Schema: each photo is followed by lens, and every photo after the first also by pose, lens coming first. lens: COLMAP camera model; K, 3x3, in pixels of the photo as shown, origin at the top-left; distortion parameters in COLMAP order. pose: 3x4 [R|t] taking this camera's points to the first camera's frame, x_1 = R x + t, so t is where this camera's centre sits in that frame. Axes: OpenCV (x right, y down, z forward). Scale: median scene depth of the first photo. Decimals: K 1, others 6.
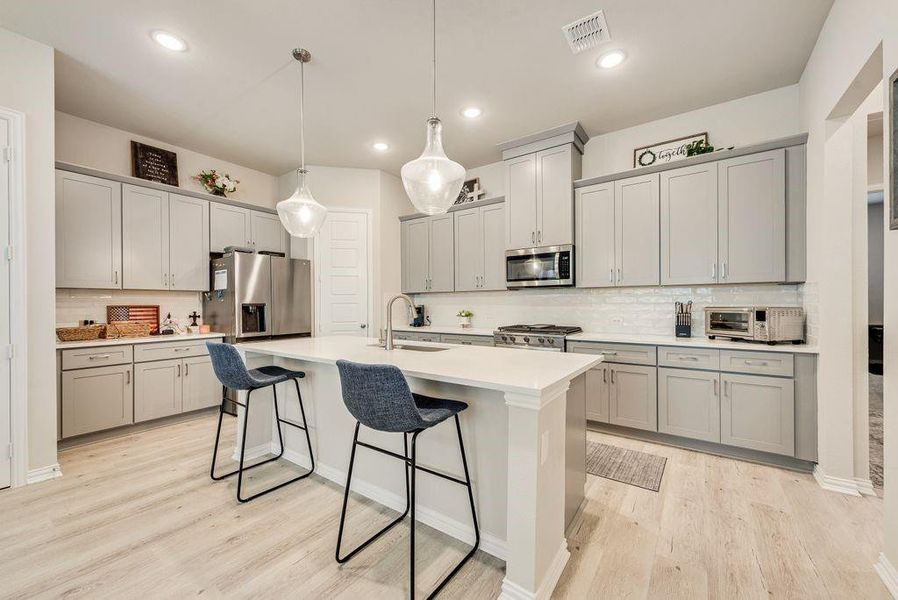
lens RADIAL K [[353.3, 0, 444.2], [0, 353.3, 304.1], [0, 0, 1]] dist [0.010988, -0.000247]
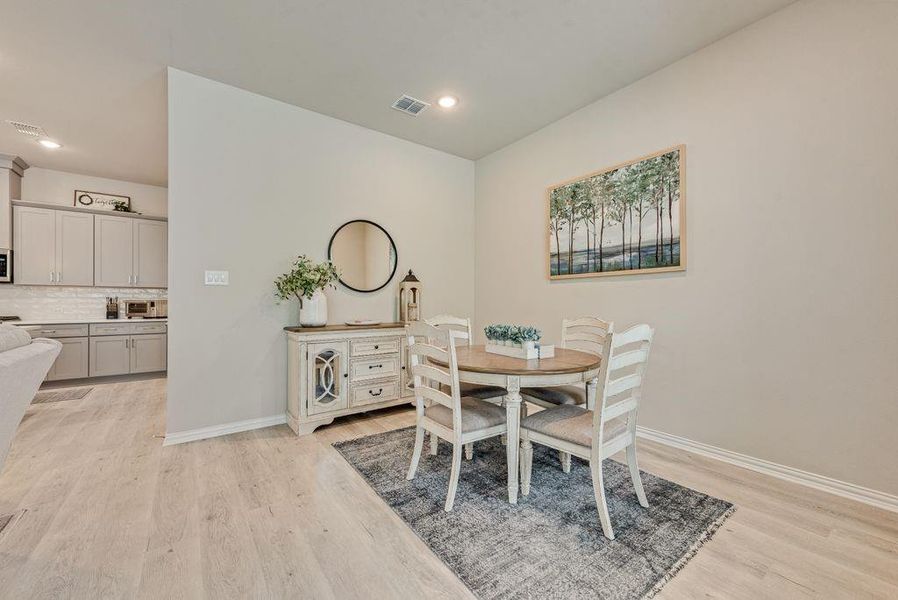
lens RADIAL K [[352.2, 0, 445.1], [0, 352.2, 300.5], [0, 0, 1]] dist [0.006809, -0.000409]
pose [[0.312256, 0.011856, 0.949924, -0.361088], [-0.001609, 0.999927, -0.011951, 0.024720], [-0.949997, 0.002203, 0.312252, -0.884155]]
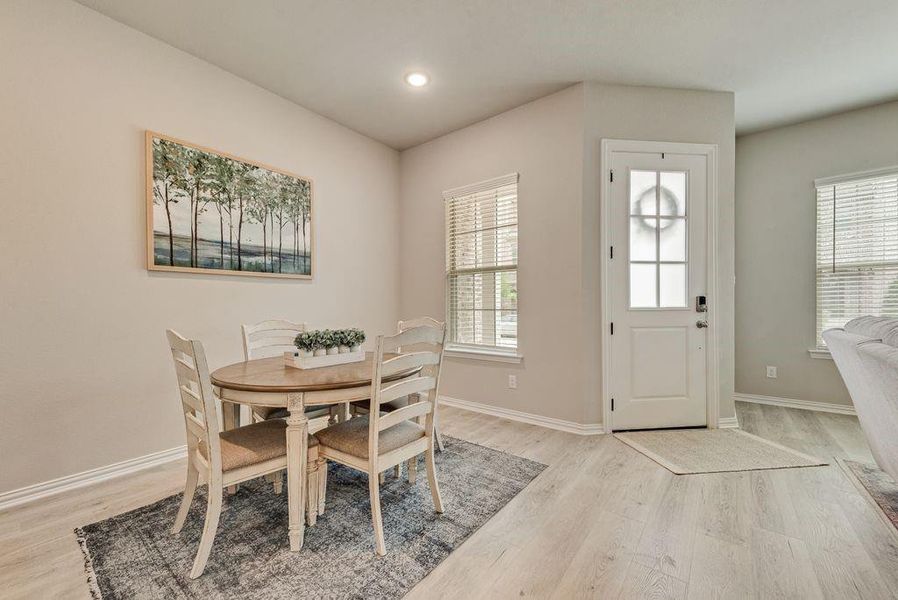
lens RADIAL K [[353.3, 0, 444.2], [0, 353.3, 304.1], [0, 0, 1]] dist [0.010988, -0.000247]
pose [[-0.998906, 0.010976, 0.045467, 0.124842], [0.010942, 0.999940, -0.000994, 0.023177], [-0.045475, -0.000495, -0.998965, -0.176116]]
